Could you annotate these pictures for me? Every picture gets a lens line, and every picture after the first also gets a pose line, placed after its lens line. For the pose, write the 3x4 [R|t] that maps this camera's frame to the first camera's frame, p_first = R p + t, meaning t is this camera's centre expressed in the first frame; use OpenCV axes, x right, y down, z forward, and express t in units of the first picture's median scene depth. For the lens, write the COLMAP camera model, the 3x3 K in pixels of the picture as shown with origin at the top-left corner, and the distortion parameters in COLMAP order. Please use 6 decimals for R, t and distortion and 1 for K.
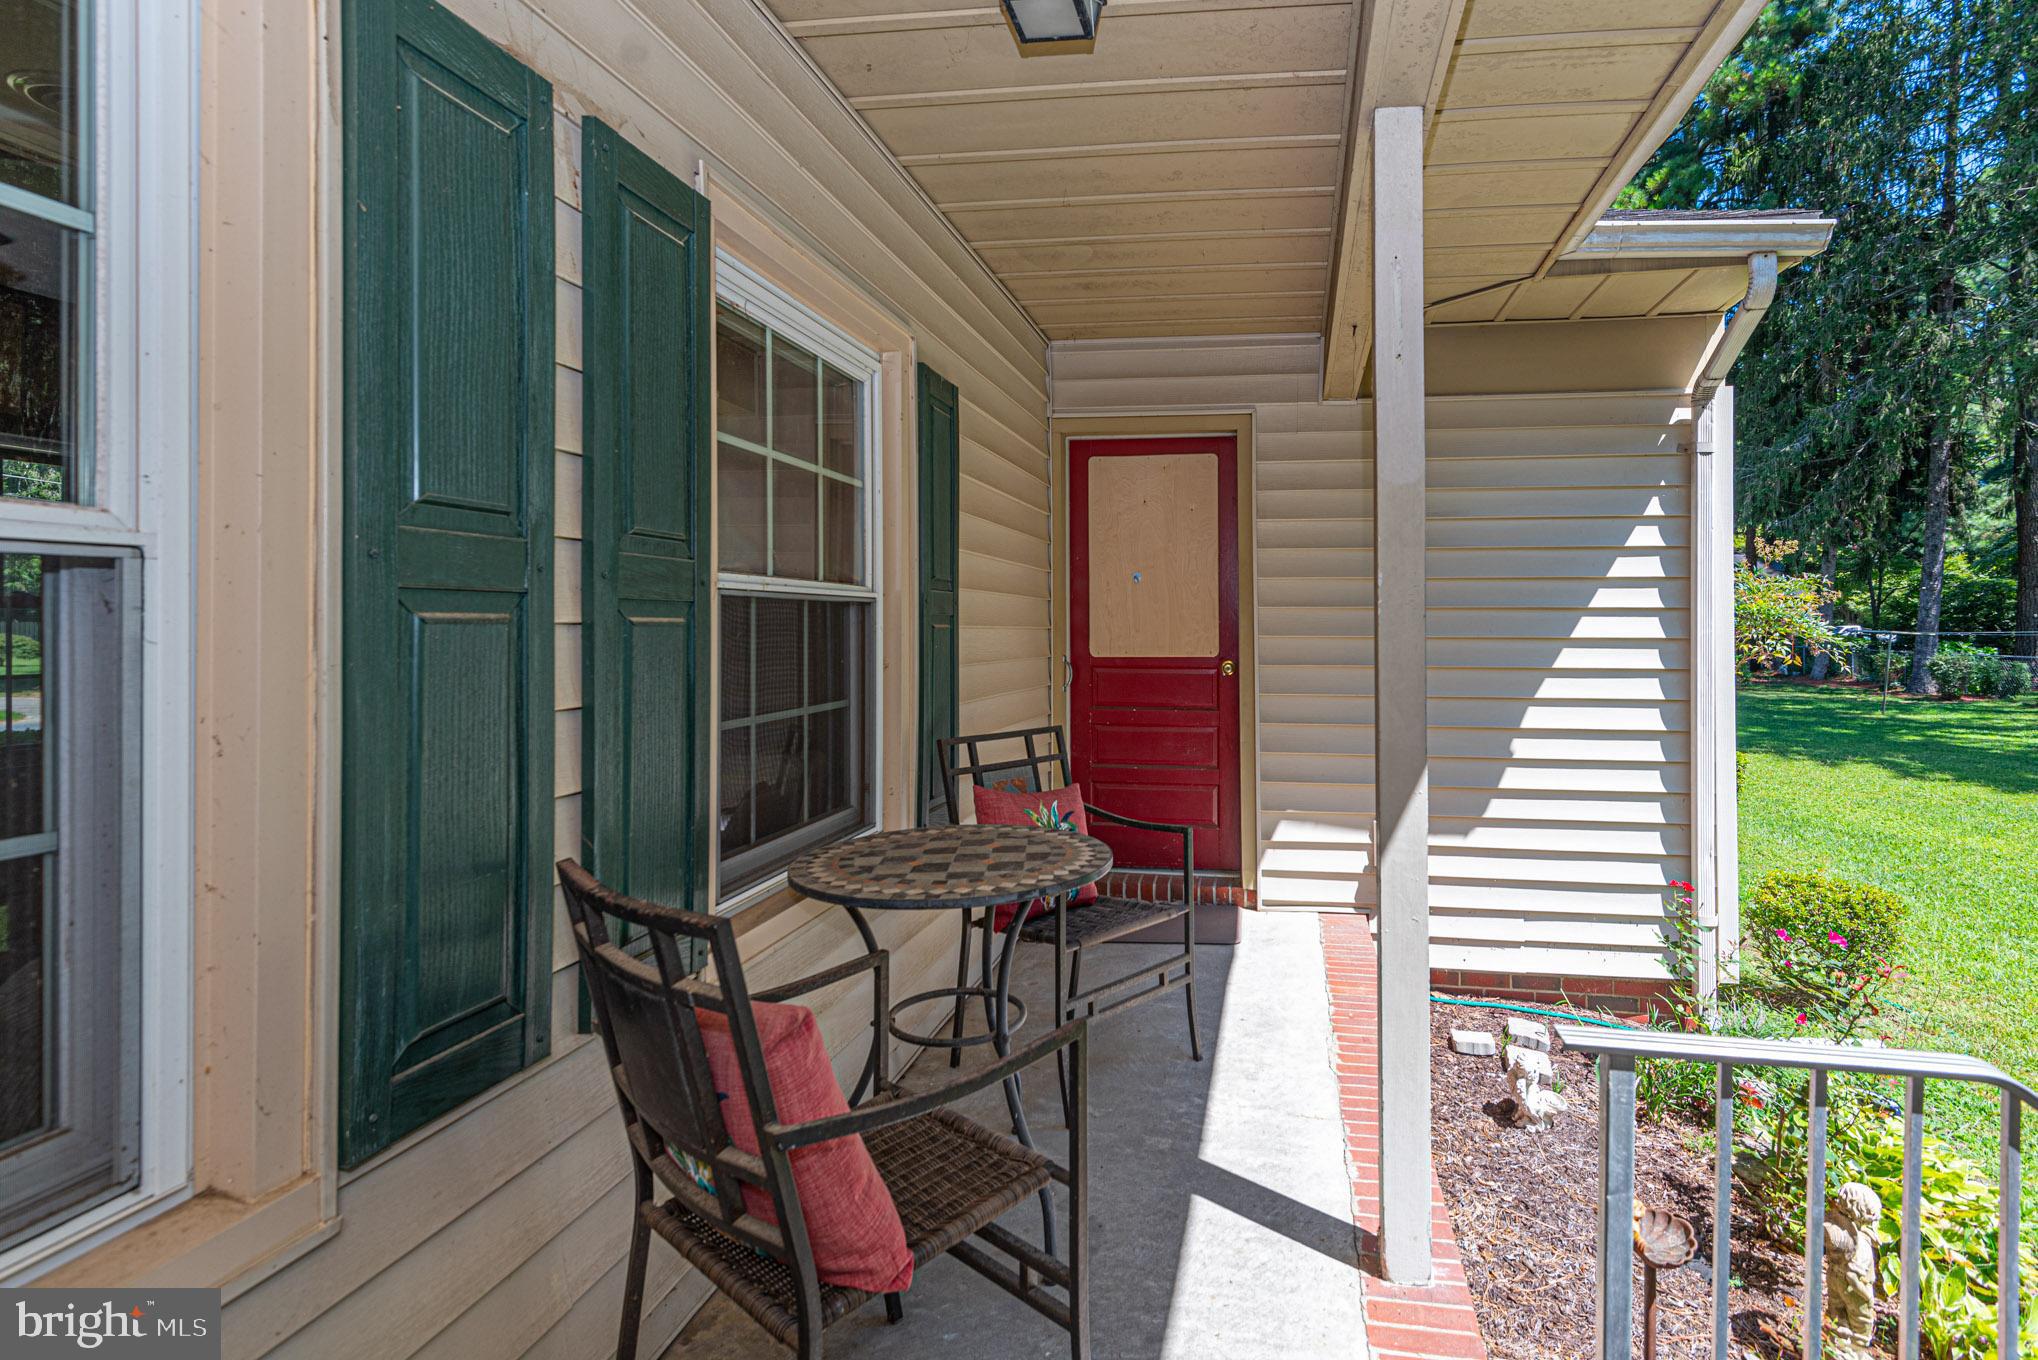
lens RADIAL K [[953.2, 0, 1171.3], [0, 953.2, 636.5], [0, 0, 1]] dist [0.019549, -0.001677]
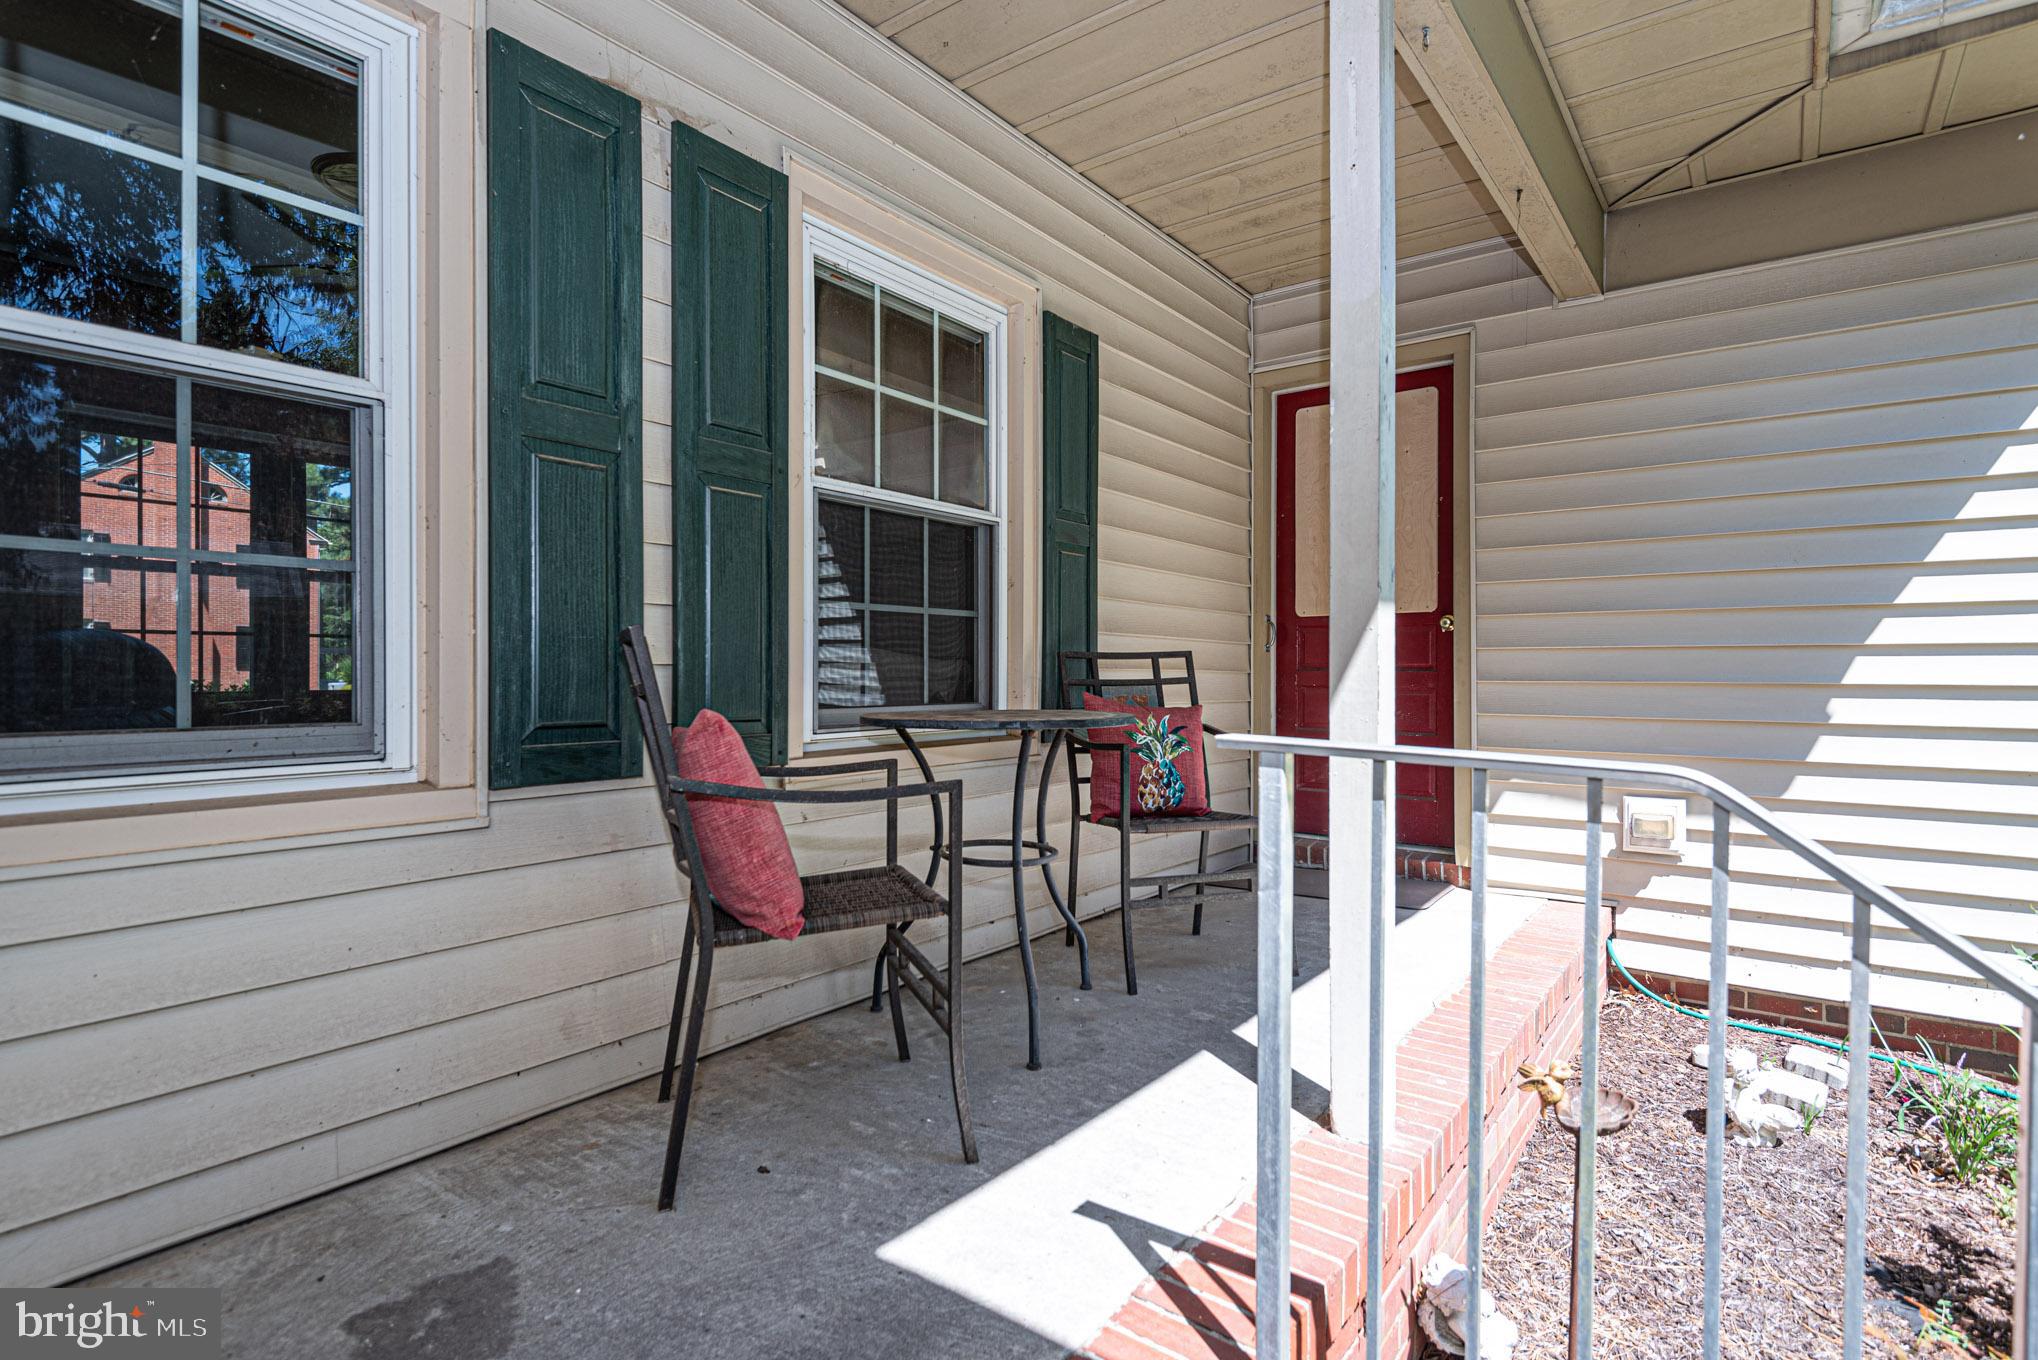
lens RADIAL K [[984.2, 0, 1045.6], [0, 984.2, 689.4], [0, 0, 1]] dist [0.015102, -0.002499]
pose [[0.876574, 0.006160, -0.481228, 0.285601], [0.000210, 0.999913, 0.013181, 0.134450], [0.481268, -0.011655, 0.876496, -0.004401]]
